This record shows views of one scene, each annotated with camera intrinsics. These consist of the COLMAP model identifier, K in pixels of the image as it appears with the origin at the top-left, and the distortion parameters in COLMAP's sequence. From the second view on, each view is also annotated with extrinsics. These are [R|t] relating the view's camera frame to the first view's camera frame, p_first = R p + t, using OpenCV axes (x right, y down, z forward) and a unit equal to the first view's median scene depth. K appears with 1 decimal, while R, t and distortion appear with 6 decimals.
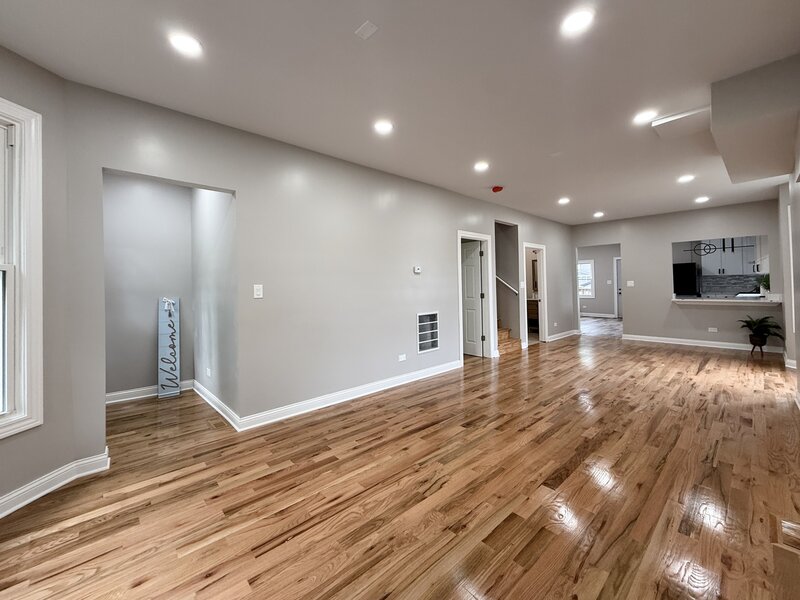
lens RADIAL K [[331.7, 0, 397.7], [0, 331.7, 283.7], [0, 0, 1]] dist [-0.000427, 0.000324]
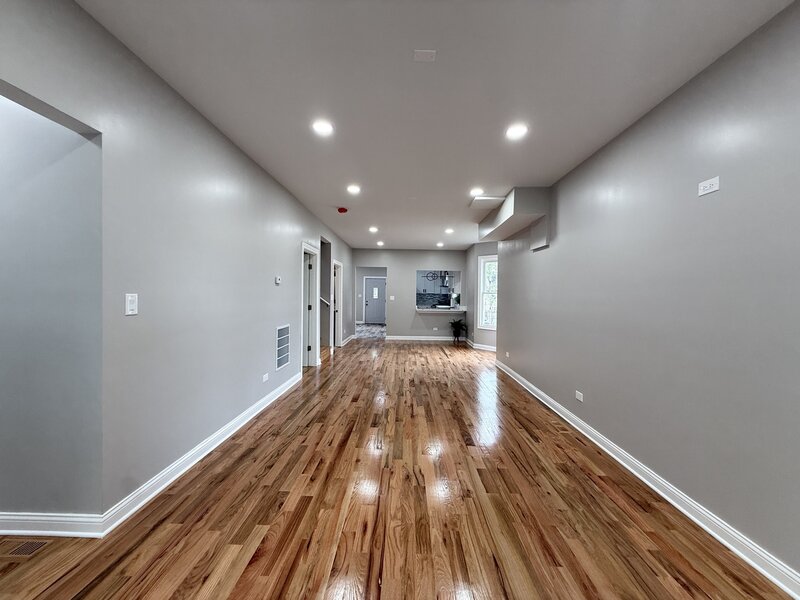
lens RADIAL K [[318.2, 0, 400.0], [0, 318.2, 300.0], [0, 0, 1]] dist [0.000257, -0.000021]
pose [[0.685577, 0.015446, 0.727836, -0.511740], [-0.029853, 0.999530, 0.006908, -0.004301], [-0.727388, -0.026464, 0.685716, 0.210915]]
